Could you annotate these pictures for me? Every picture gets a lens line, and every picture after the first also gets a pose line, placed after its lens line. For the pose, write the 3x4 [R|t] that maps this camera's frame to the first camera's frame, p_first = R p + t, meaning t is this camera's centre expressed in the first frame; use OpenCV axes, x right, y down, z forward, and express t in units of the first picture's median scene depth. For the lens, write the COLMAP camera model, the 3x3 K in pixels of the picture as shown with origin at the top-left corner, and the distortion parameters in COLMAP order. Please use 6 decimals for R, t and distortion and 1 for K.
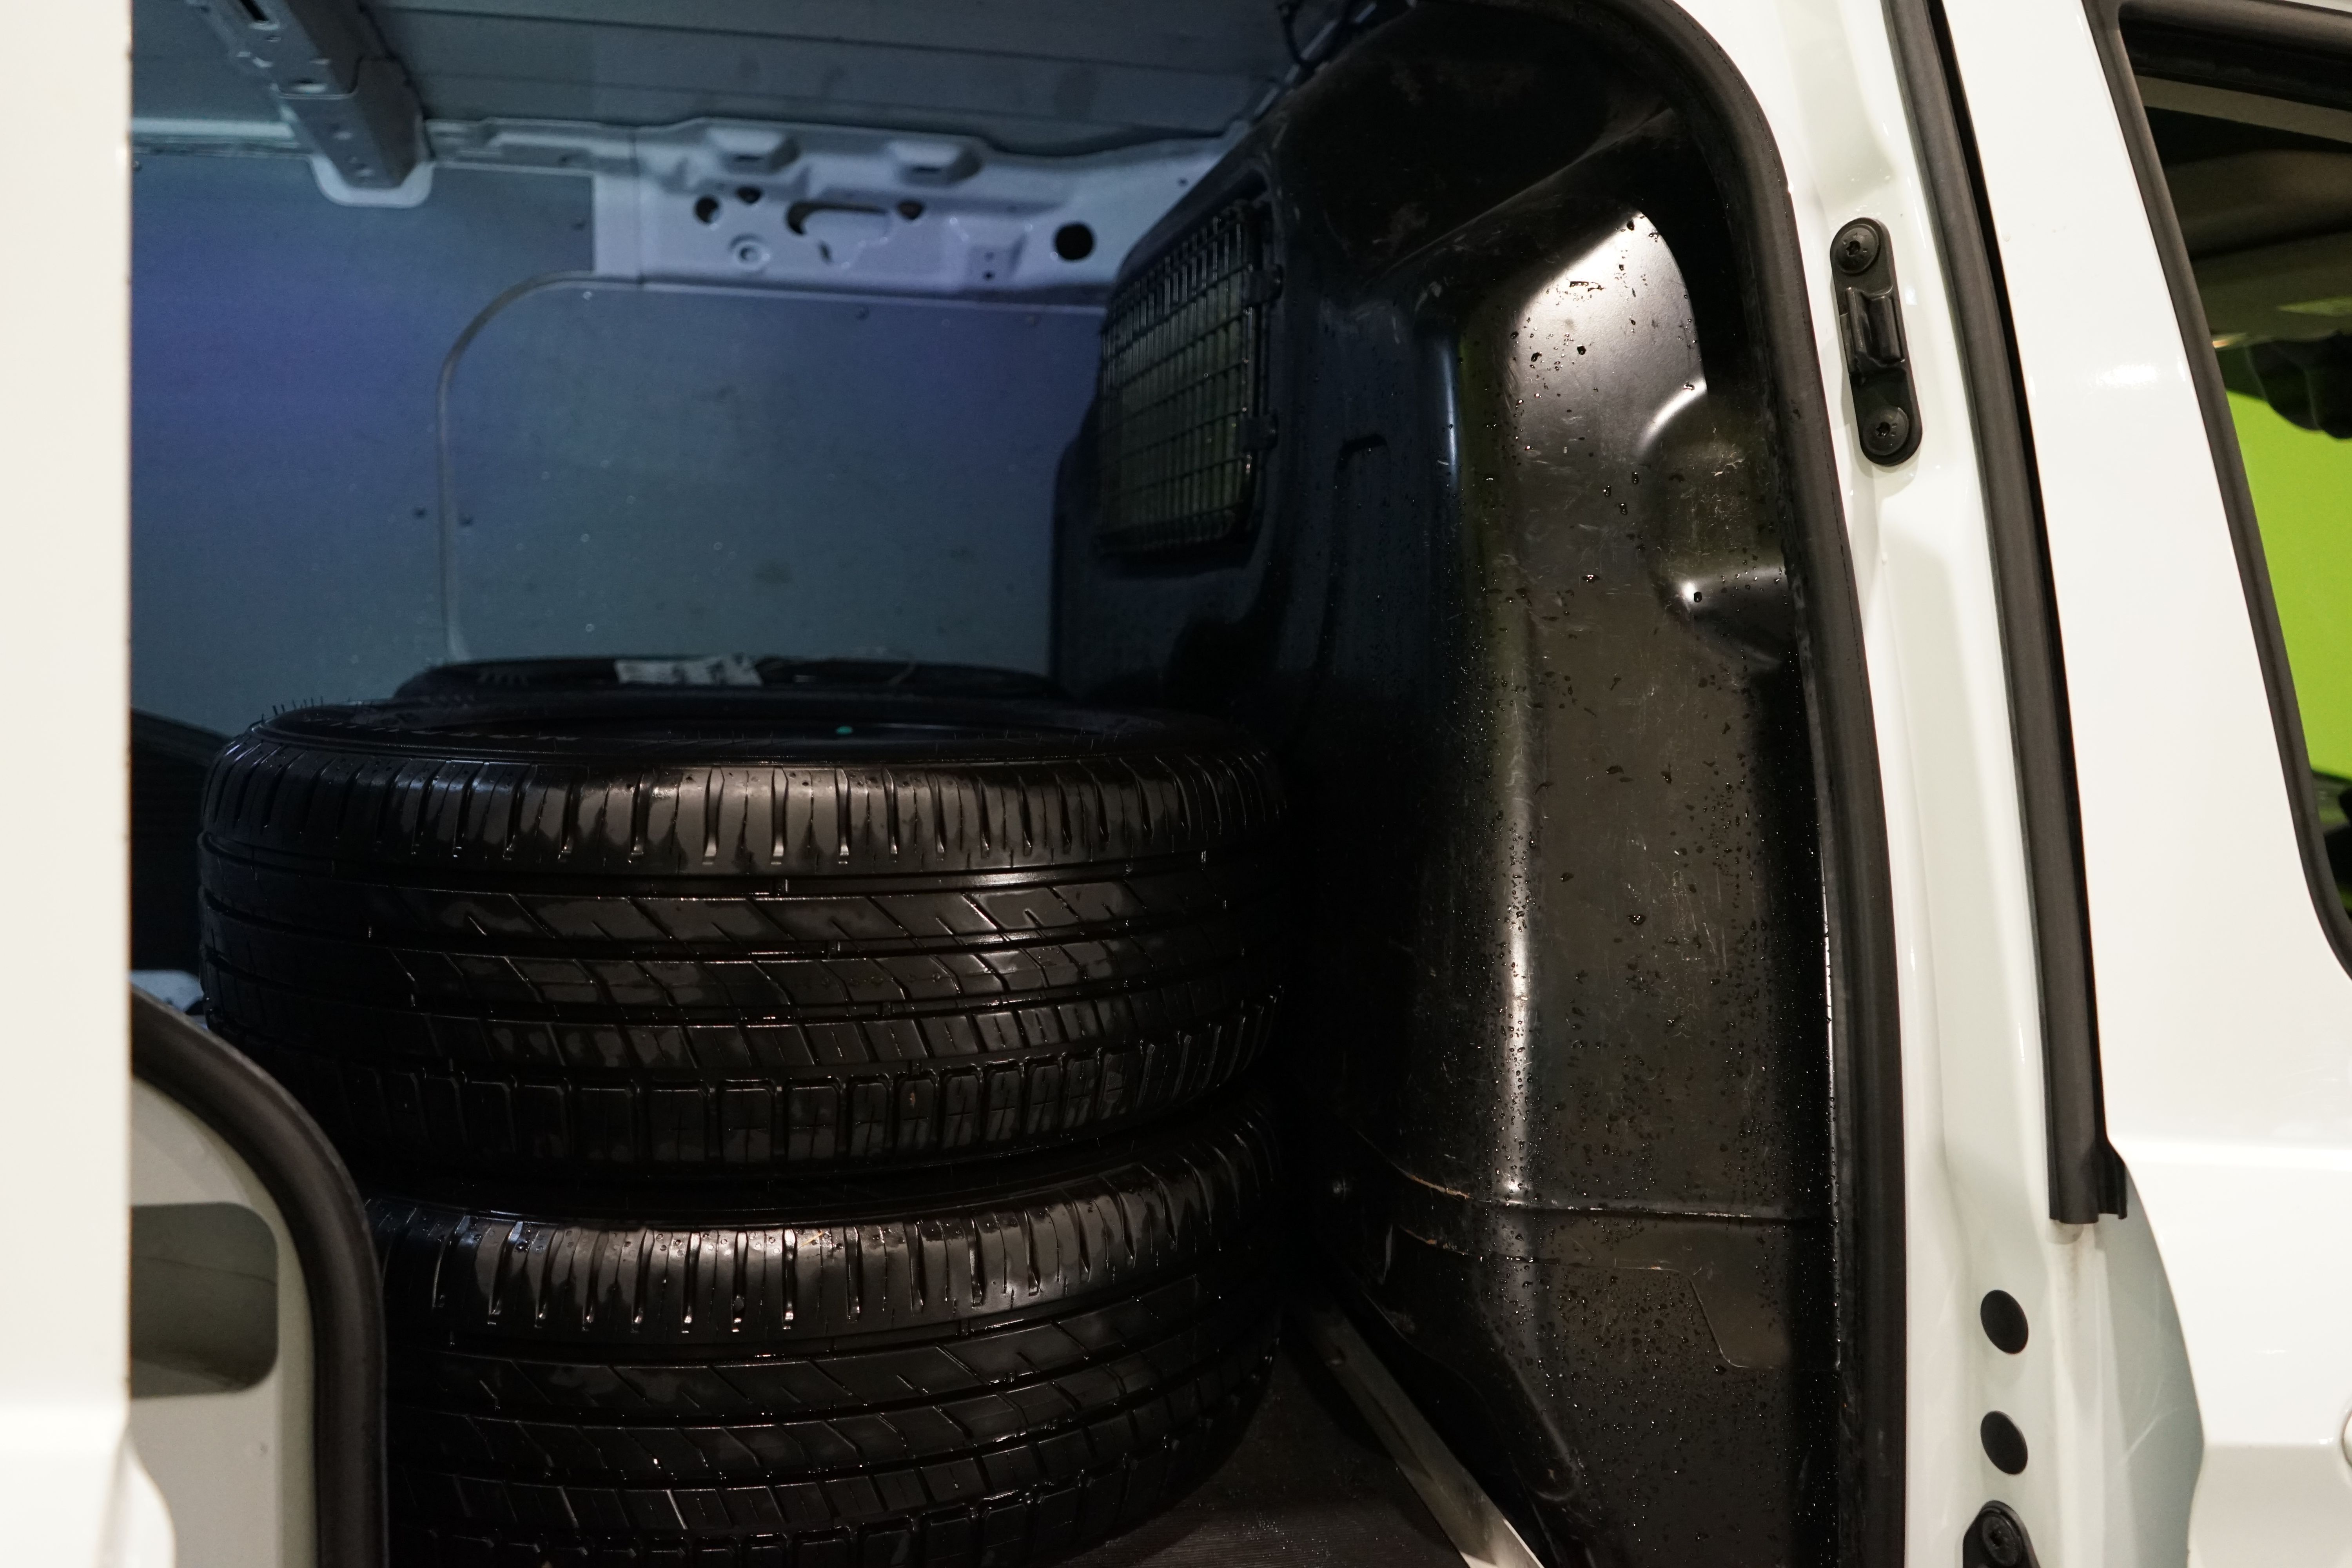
lens RADIAL K [[1904.3, 0, 1176.1], [0, 1904.3, 777.7], [0, 0, 1]] dist [-0.012738, -0.002243]
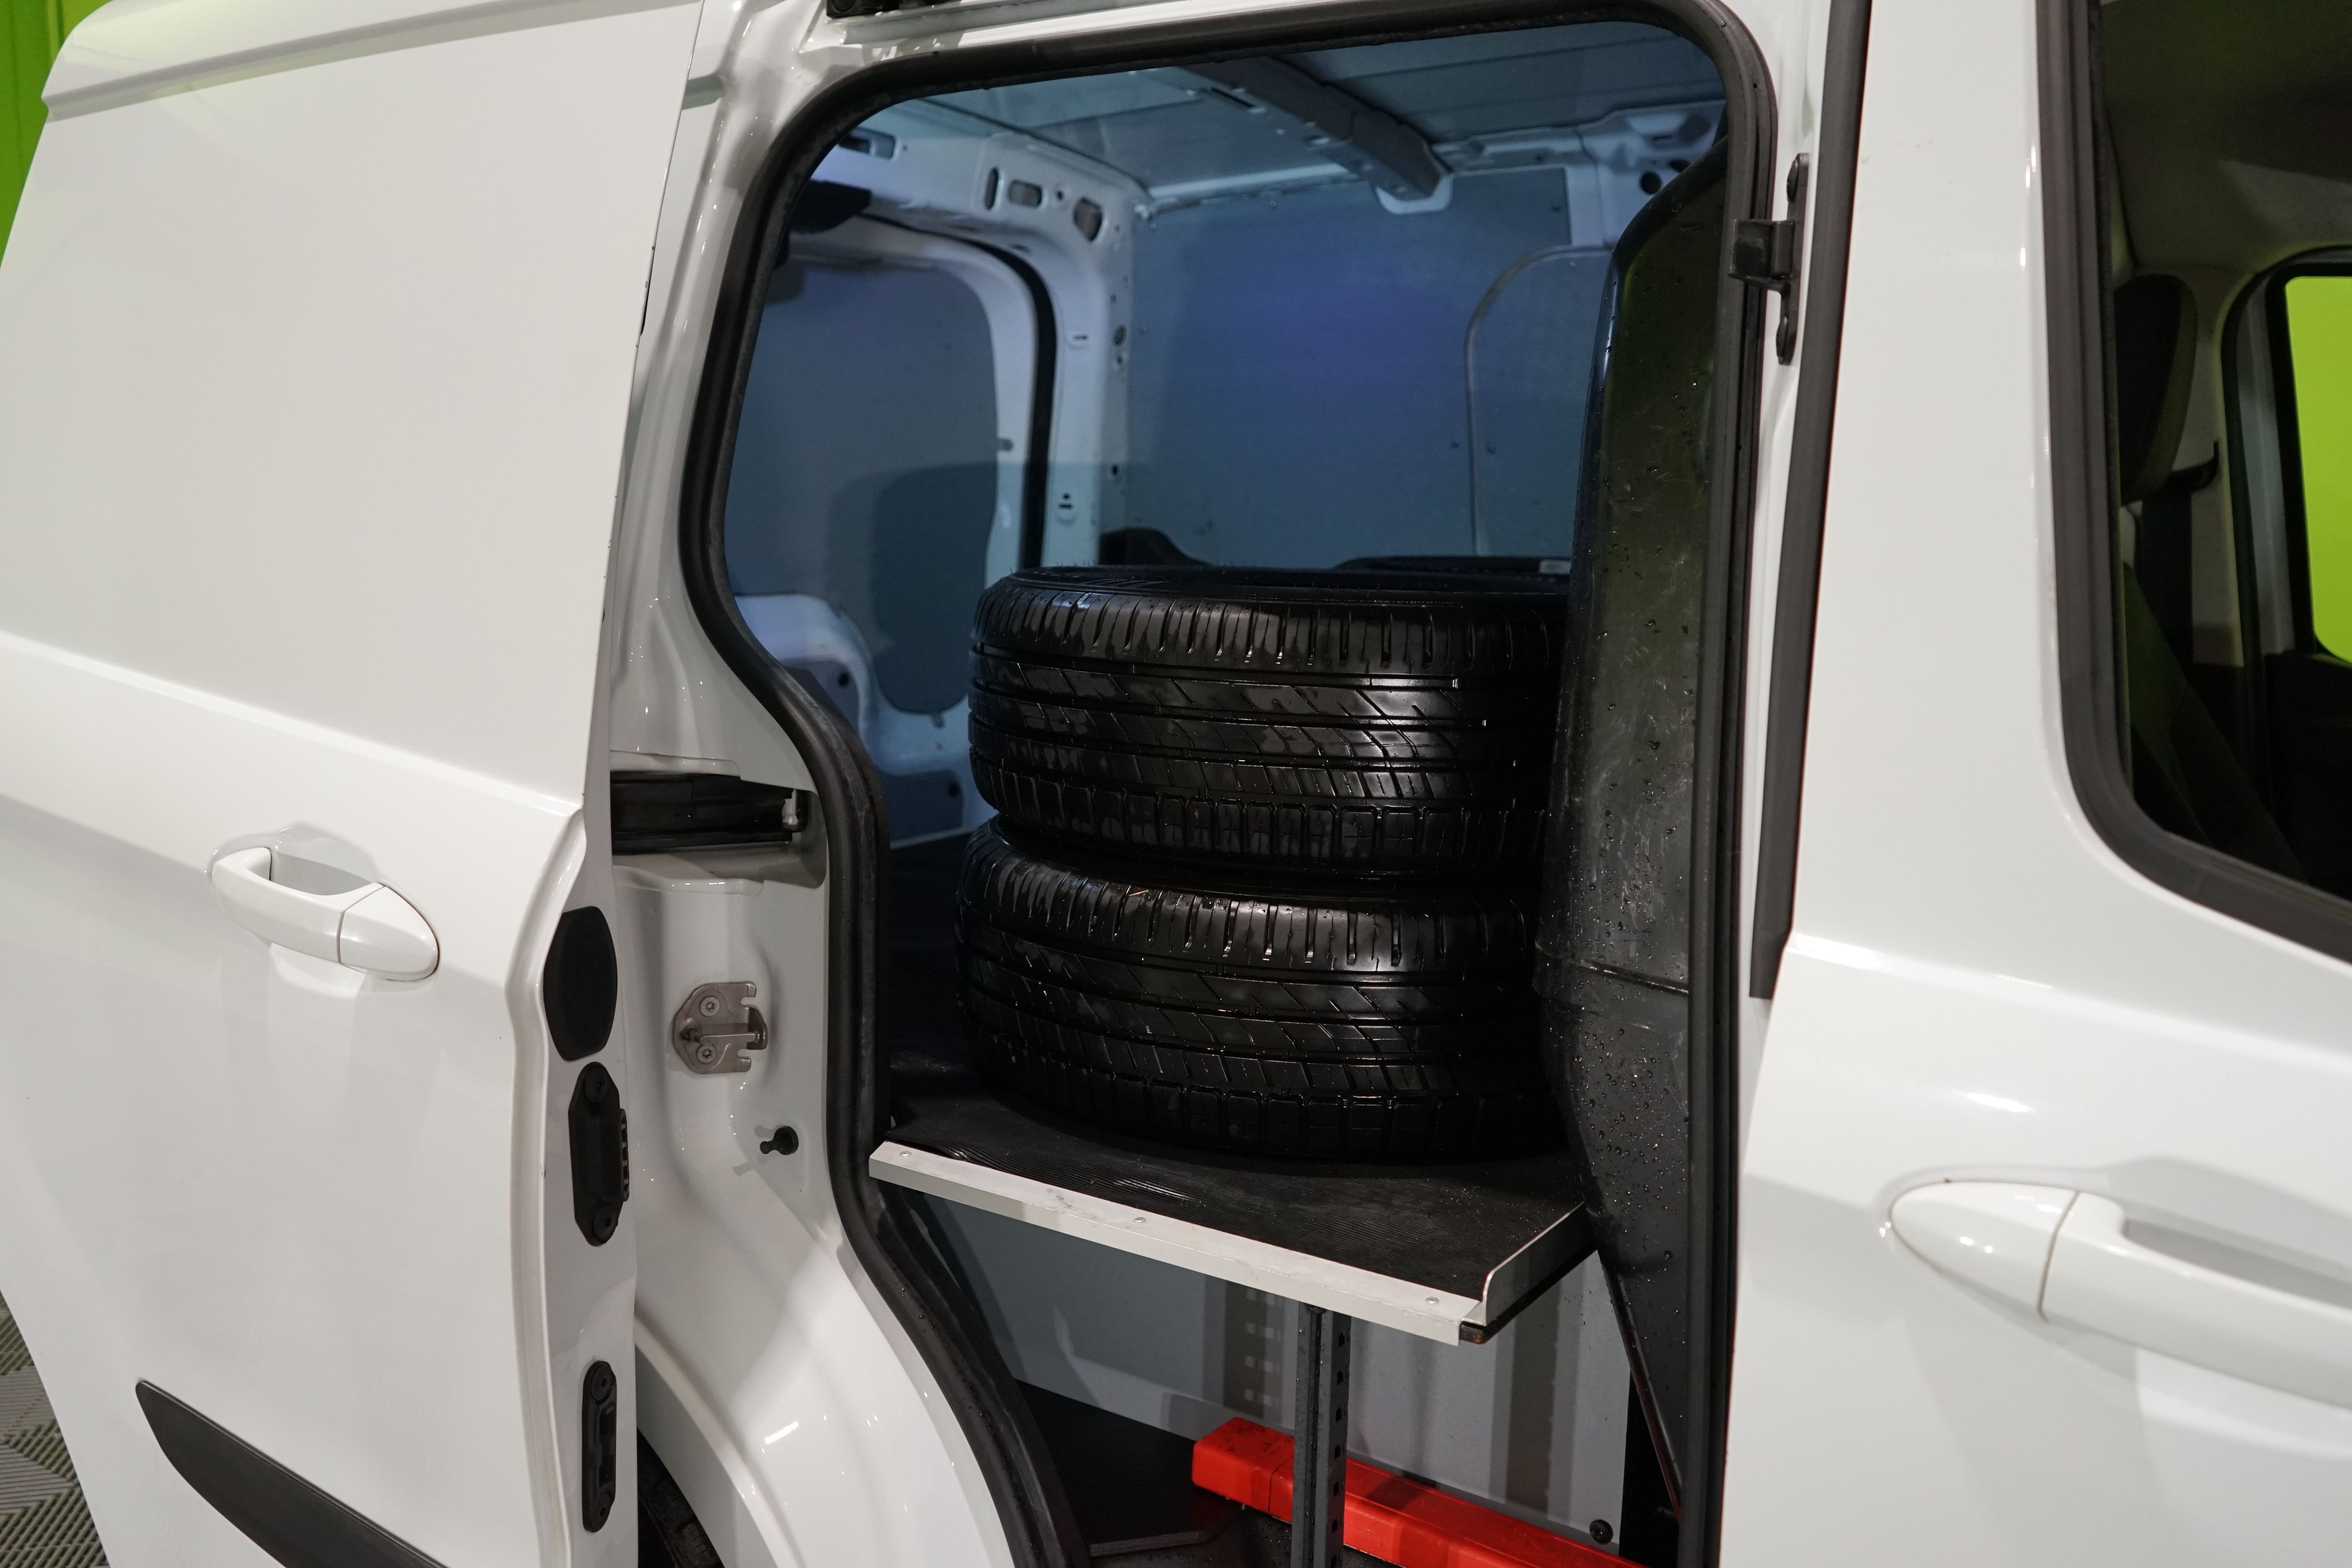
lens RADIAL K [[1904.3, 0, 1176.7], [0, 1904.3, 786.1], [0, 0, 1]] dist [-0.012738, -0.002243]
pose [[0.681367, 0.101704, -0.724842, 0.490480], [-0.075430, 0.994783, 0.068675, 0.020833], [0.728045, 0.007882, 0.685484, -0.036567]]
